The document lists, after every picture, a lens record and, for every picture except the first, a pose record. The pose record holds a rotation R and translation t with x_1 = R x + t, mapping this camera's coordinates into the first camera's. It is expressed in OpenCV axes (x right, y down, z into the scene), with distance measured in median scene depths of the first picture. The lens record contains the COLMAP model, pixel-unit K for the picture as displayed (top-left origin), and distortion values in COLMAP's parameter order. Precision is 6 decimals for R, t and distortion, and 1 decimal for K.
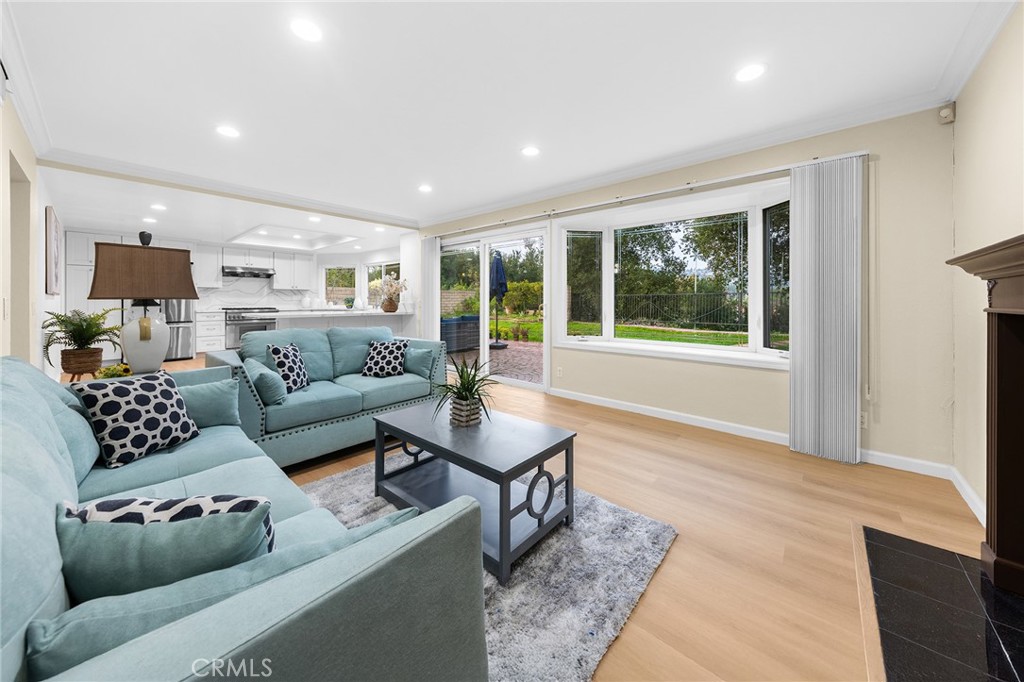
lens RADIAL K [[357.6, 0, 515.1], [0, 357.6, 304.2], [0, 0, 1]] dist [0.010571, -0.003245]
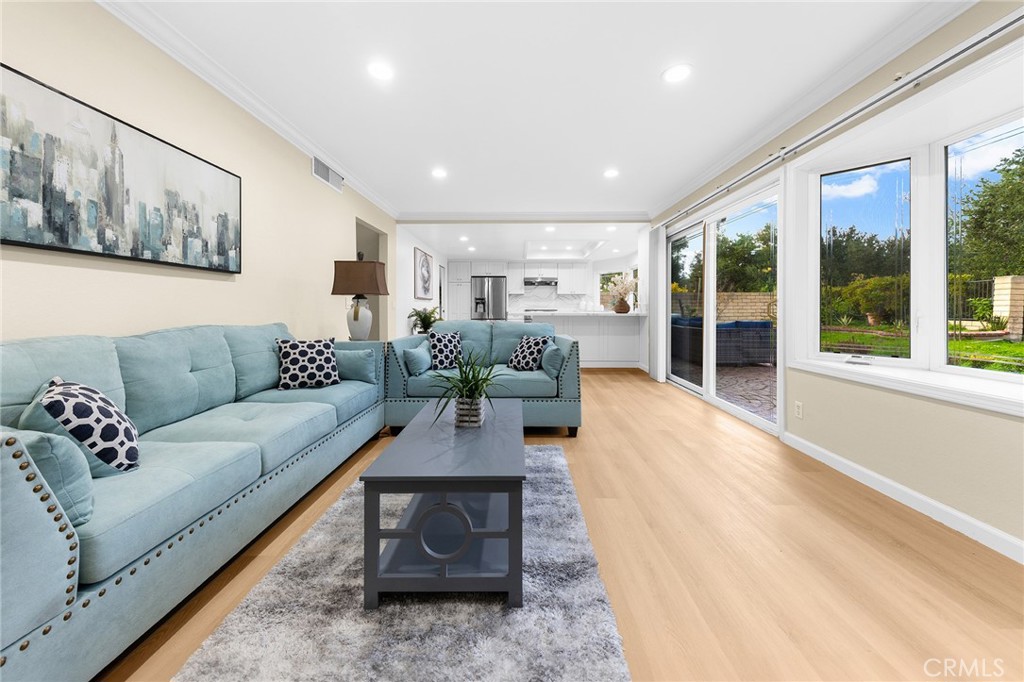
lens RADIAL K [[357.6, 0, 516.6], [0, 357.6, 309.0], [0, 0, 1]] dist [0.010571, -0.003245]
pose [[0.654426, 0.002430, -0.756122, 0.266016], [-0.007344, 0.999968, -0.003142, 0.022057], [0.756090, 0.007609, 0.654423, 0.222595]]
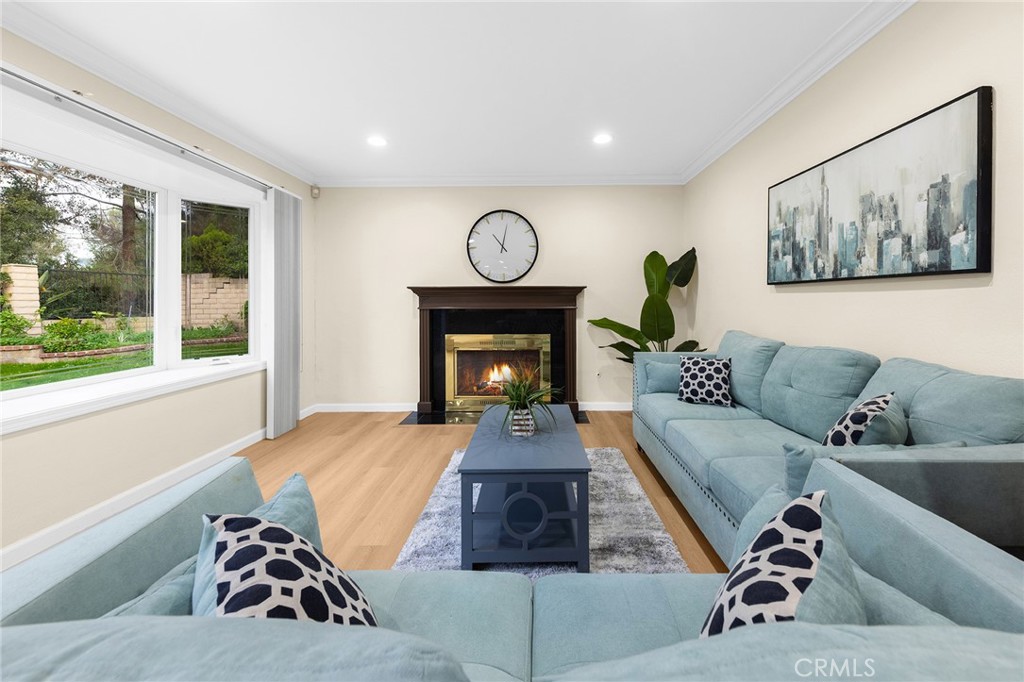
lens RADIAL K [[407.6, 0, 519.9], [0, 407.6, 303.9], [0, 0, 1]] dist [-0.017023, 0.000157]
pose [[-0.633279, -0.004546, 0.773910, -0.439803], [0.005461, 0.999932, 0.010343, -0.009534], [-0.773904, 0.010776, -0.633211, 0.751740]]
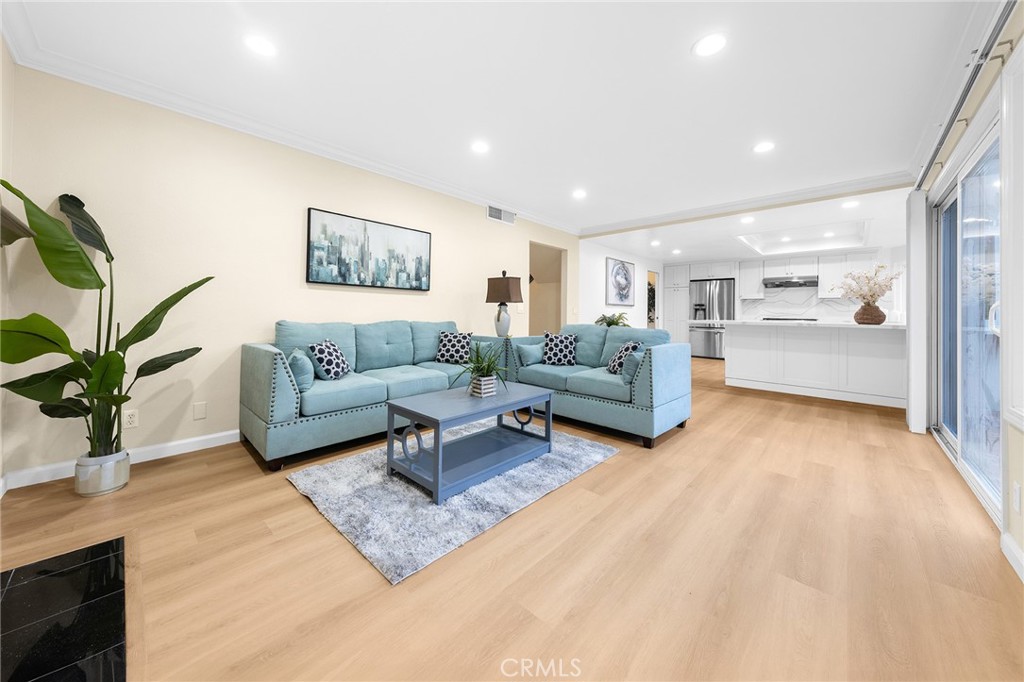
lens RADIAL K [[357.6, 0, 499.5], [0, 357.6, 305.1], [0, 0, 1]] dist [0.010571, -0.003245]
pose [[-0.040484, -0.022182, -0.998934, 0.473669], [-0.021302, 0.999545, -0.021332, 0.021425], [0.998953, 0.020416, -0.040938, 0.478232]]
